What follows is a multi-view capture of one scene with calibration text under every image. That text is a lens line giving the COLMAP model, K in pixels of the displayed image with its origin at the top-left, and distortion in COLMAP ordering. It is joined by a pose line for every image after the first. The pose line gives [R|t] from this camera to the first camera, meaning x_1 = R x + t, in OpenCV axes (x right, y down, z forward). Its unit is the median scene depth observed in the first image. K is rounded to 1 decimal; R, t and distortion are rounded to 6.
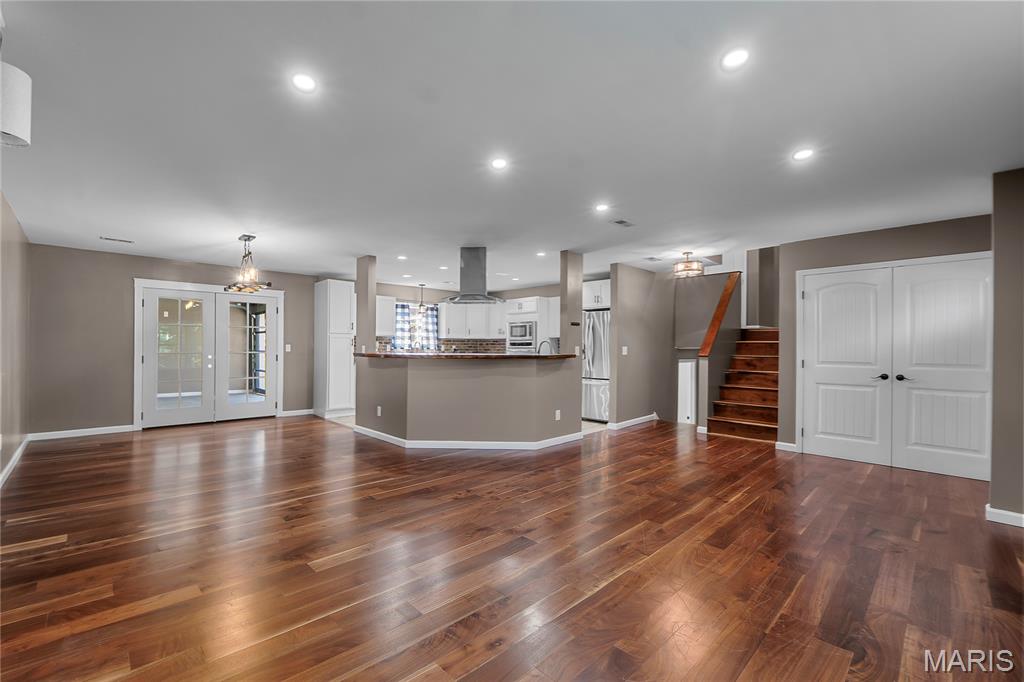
lens RADIAL K [[437.9, 0, 504.1], [0, 437.9, 344.4], [0, 0, 1]] dist [-0.004579, 0.000492]
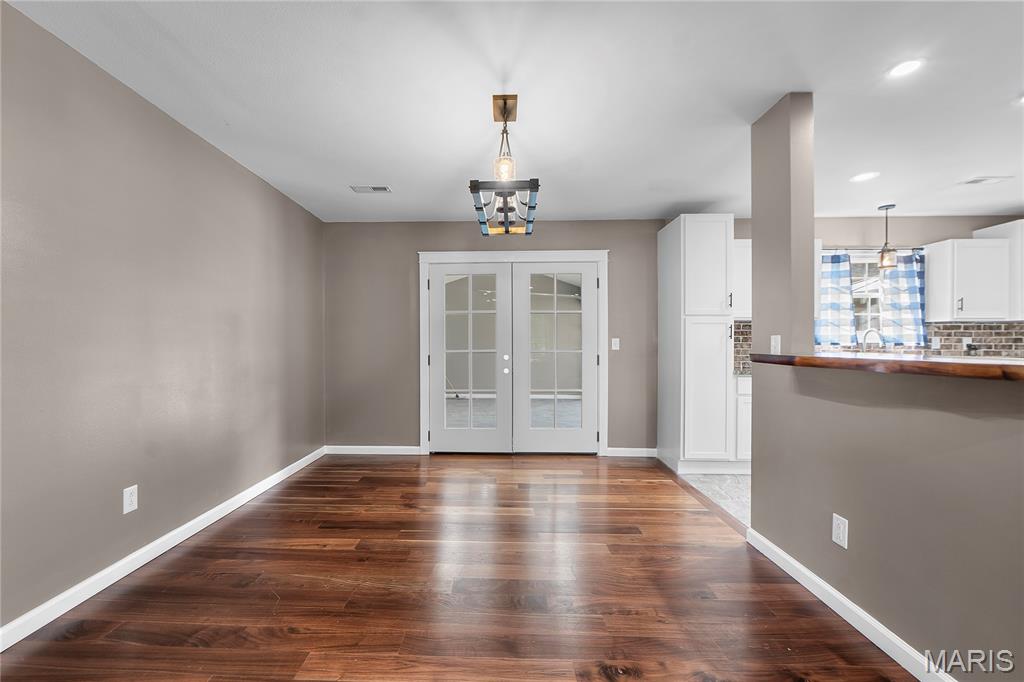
lens RADIAL K [[437.9, 0, 486.5], [0, 437.9, 344.4], [0, 0, 1]] dist [-0.004579, 0.000492]
pose [[0.693990, -0.005143, -0.719966, -0.153395], [0.008360, 0.999965, 0.000915, 0.005486], [0.719936, -0.006654, 0.694009, 0.381803]]
